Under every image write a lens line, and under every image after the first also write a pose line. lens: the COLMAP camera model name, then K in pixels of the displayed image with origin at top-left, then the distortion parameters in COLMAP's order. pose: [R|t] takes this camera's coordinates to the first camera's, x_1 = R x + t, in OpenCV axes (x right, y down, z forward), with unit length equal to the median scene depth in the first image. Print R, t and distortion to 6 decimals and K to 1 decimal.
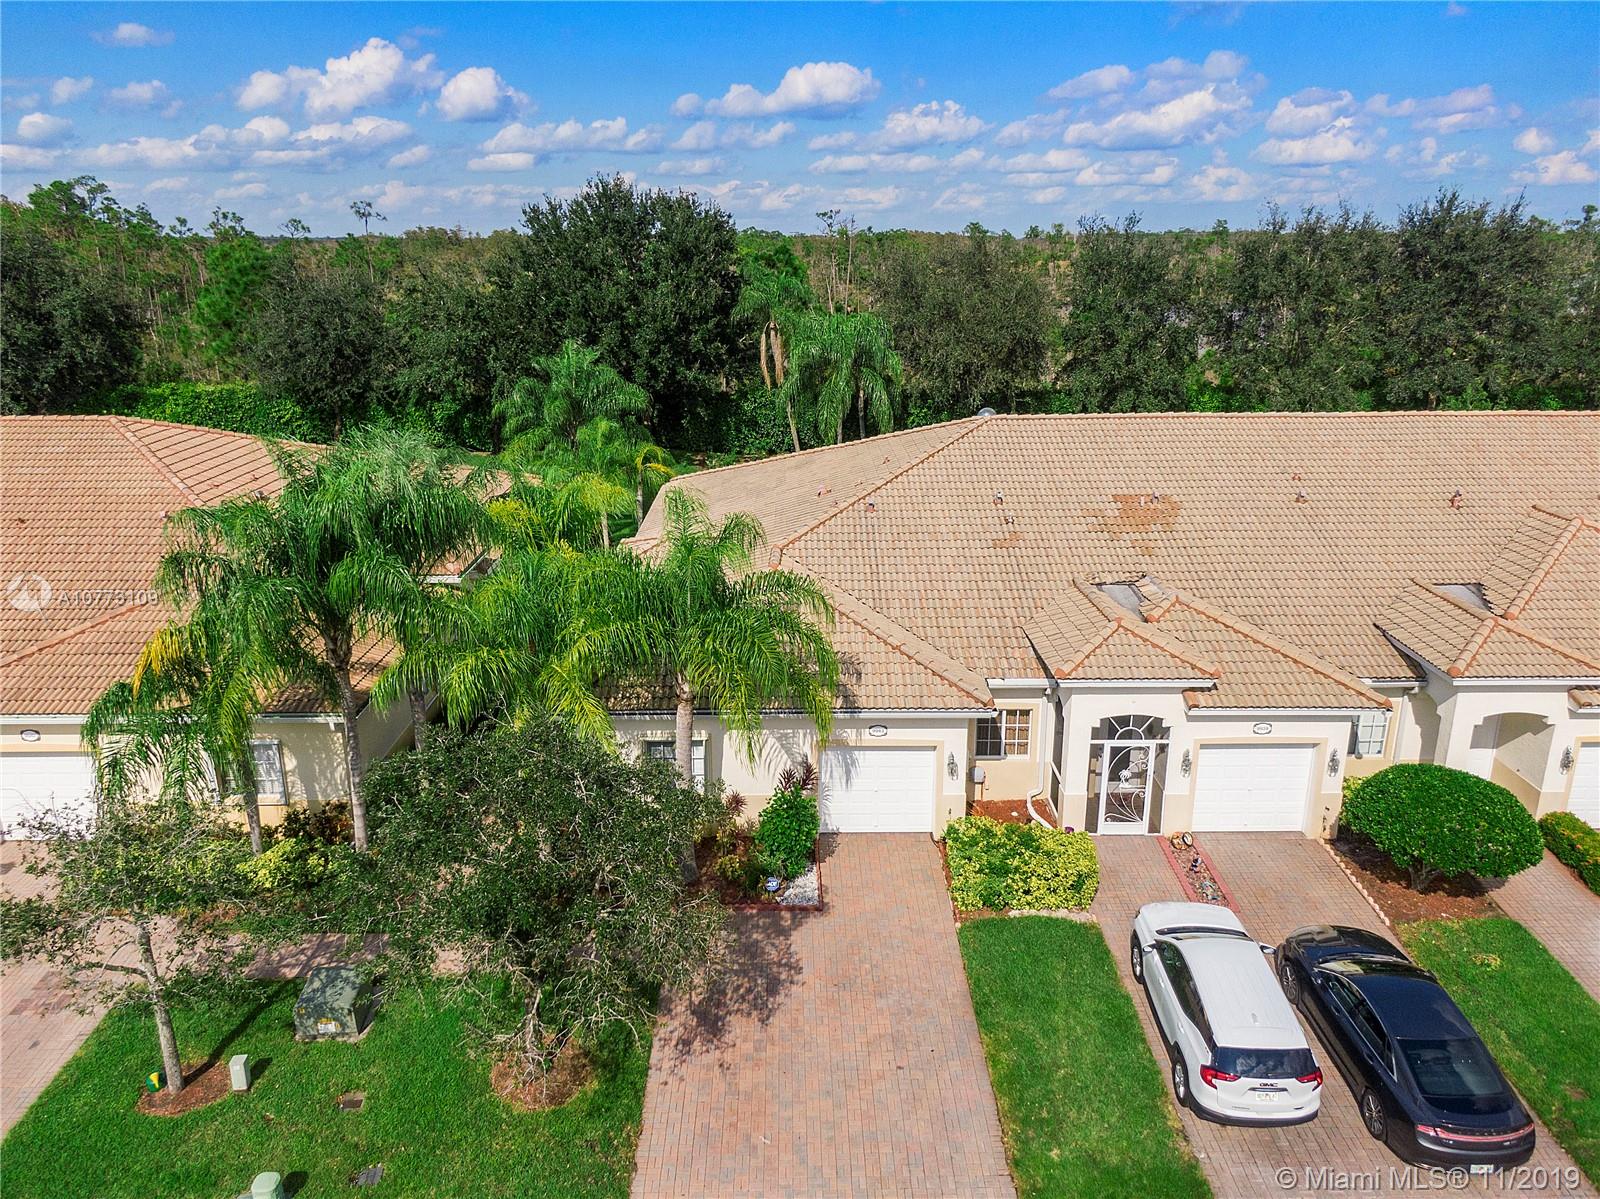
lens RADIAL K [[1098.8, 0, 800.0], [0, 1098.8, 599.5], [0, 0, 1]] dist [0.017975, -0.002166]
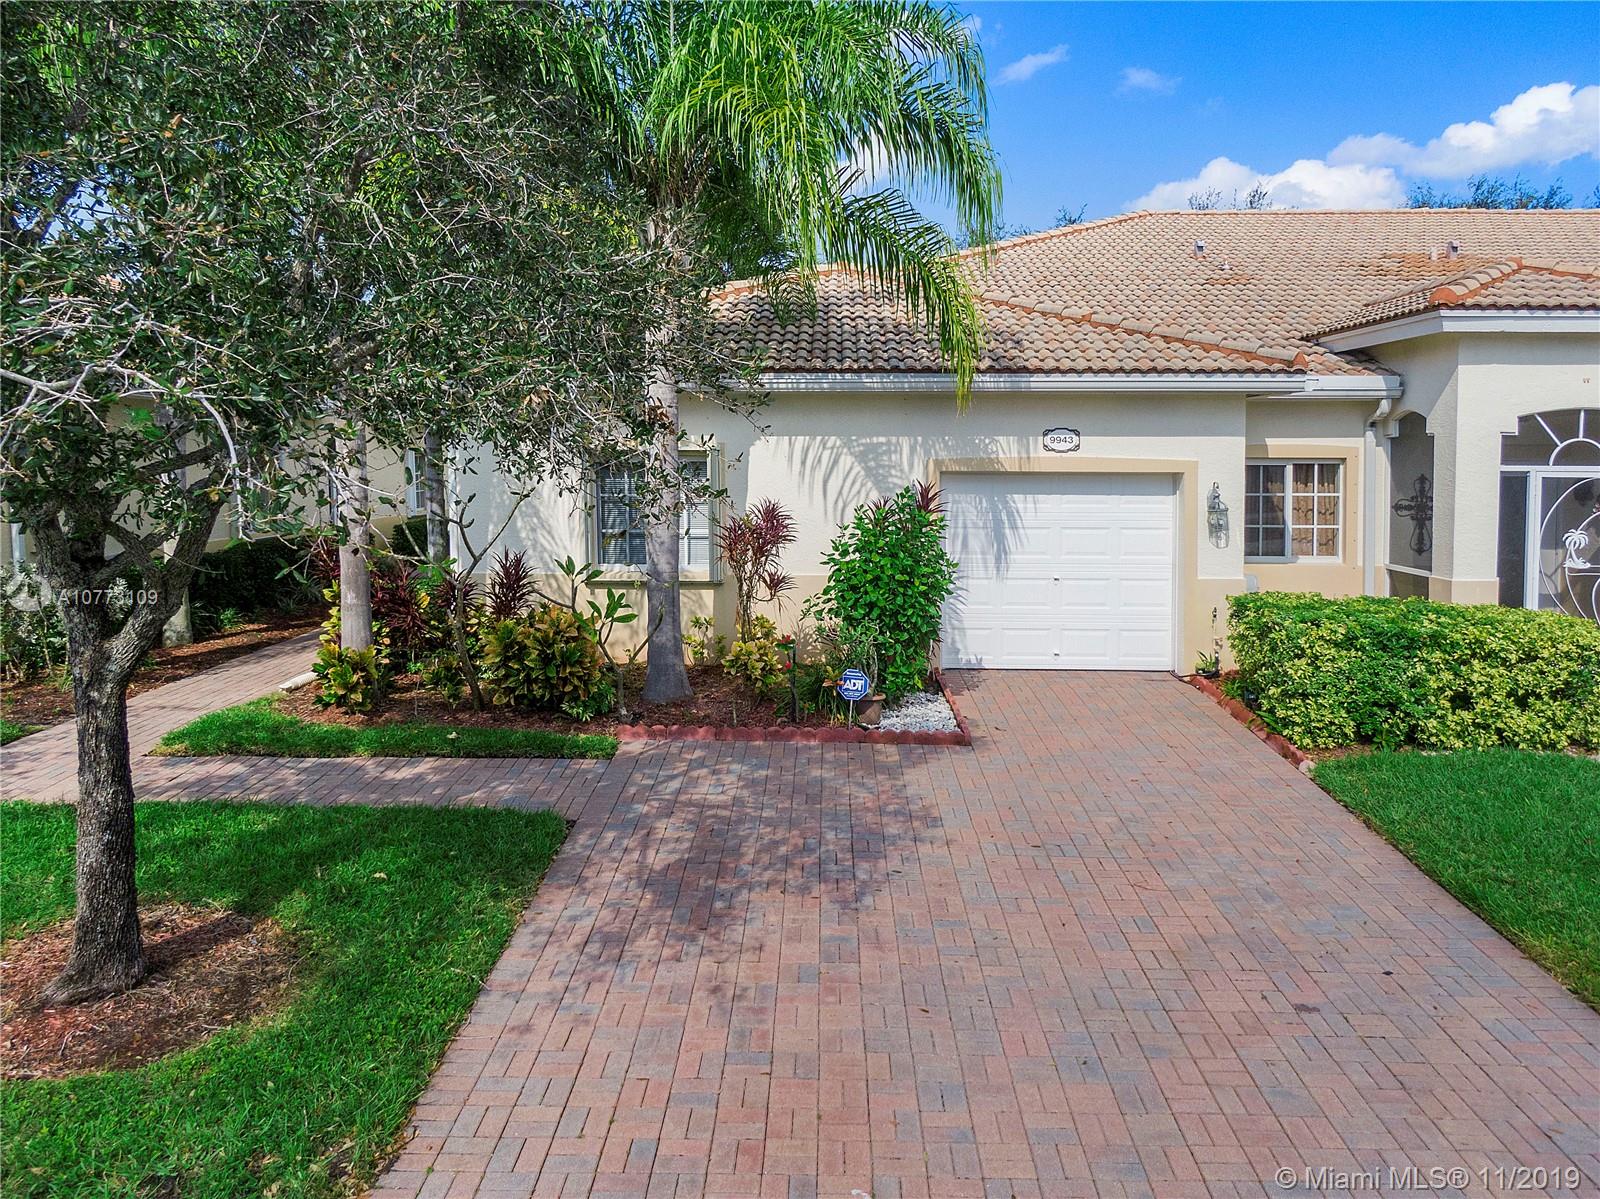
lens RADIAL K [[1098.8, 0, 800.0], [0, 1098.8, 599.5], [0, 0, 1]] dist [0.017975, -0.002166]
pose [[0.999346, 0.000959, -0.036161, -0.031784], [-0.008854, 0.975722, -0.218833, 0.329031], [0.035074, 0.219010, 0.975092, 0.580361]]
